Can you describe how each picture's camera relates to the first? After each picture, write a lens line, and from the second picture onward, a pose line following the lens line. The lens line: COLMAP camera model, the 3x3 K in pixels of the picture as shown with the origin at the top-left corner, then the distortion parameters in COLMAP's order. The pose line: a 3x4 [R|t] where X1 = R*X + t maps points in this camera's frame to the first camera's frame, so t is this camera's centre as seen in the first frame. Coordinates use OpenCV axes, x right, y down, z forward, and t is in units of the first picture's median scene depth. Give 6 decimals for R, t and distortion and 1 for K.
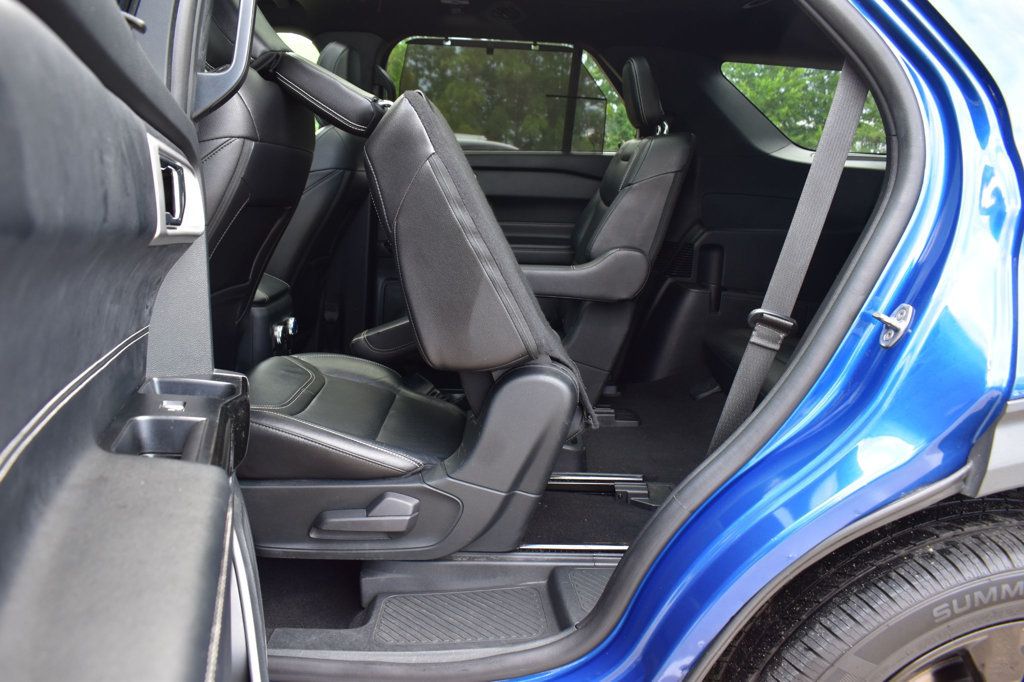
lens RADIAL K [[787.4, 0, 512.0], [0, 787.4, 341.0], [0, 0, 1]] dist [-0.091772, 0.004885]
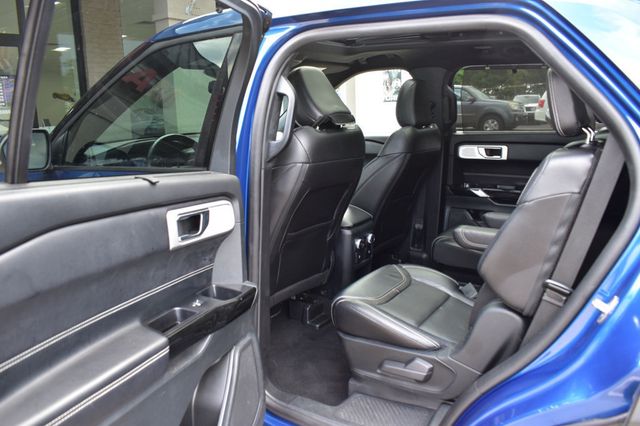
lens RADIAL K [[492.1, 0, 320.0], [0, 492.1, 213.0], [0, 0, 1]] dist [-0.091772, 0.004885]
pose [[0.824484, 0.068556, -0.561717, 0.396609], [-0.068257, 0.997435, 0.021548, -0.138977], [0.561753, 0.020575, 0.827049, -0.065579]]
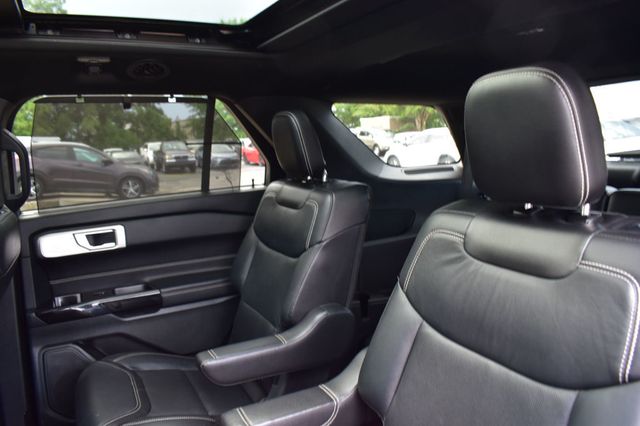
lens RADIAL K [[491.8, 0, 320.0], [0, 491.8, 213.0], [0, 0, 1]] dist [-0.095647, 0.003919]
pose [[0.888353, -0.136969, 0.438256, -0.177762], [0.167683, 0.985323, -0.031952, -0.323051], [-0.427448, 0.101873, 0.898282, 0.649291]]
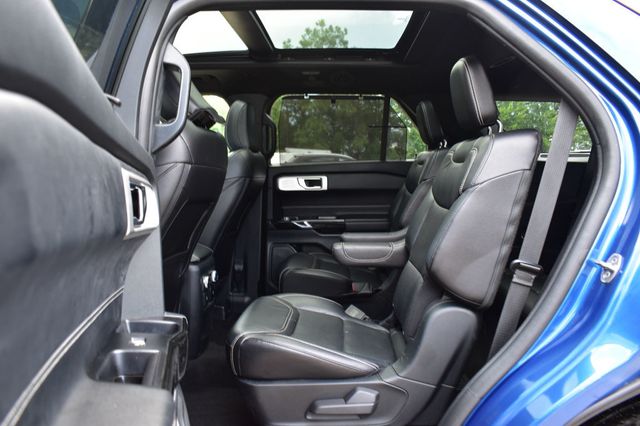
lens RADIAL K [[491.8, 0, 320.0], [0, 491.8, 213.0], [0, 0, 1]] dist [-0.095647, 0.003919]
pose [[0.997599, -0.036448, -0.058896, -0.007163], [0.028598, 0.991229, -0.129024, -0.017301], [0.063082, 0.127029, 0.989891, 0.024171]]
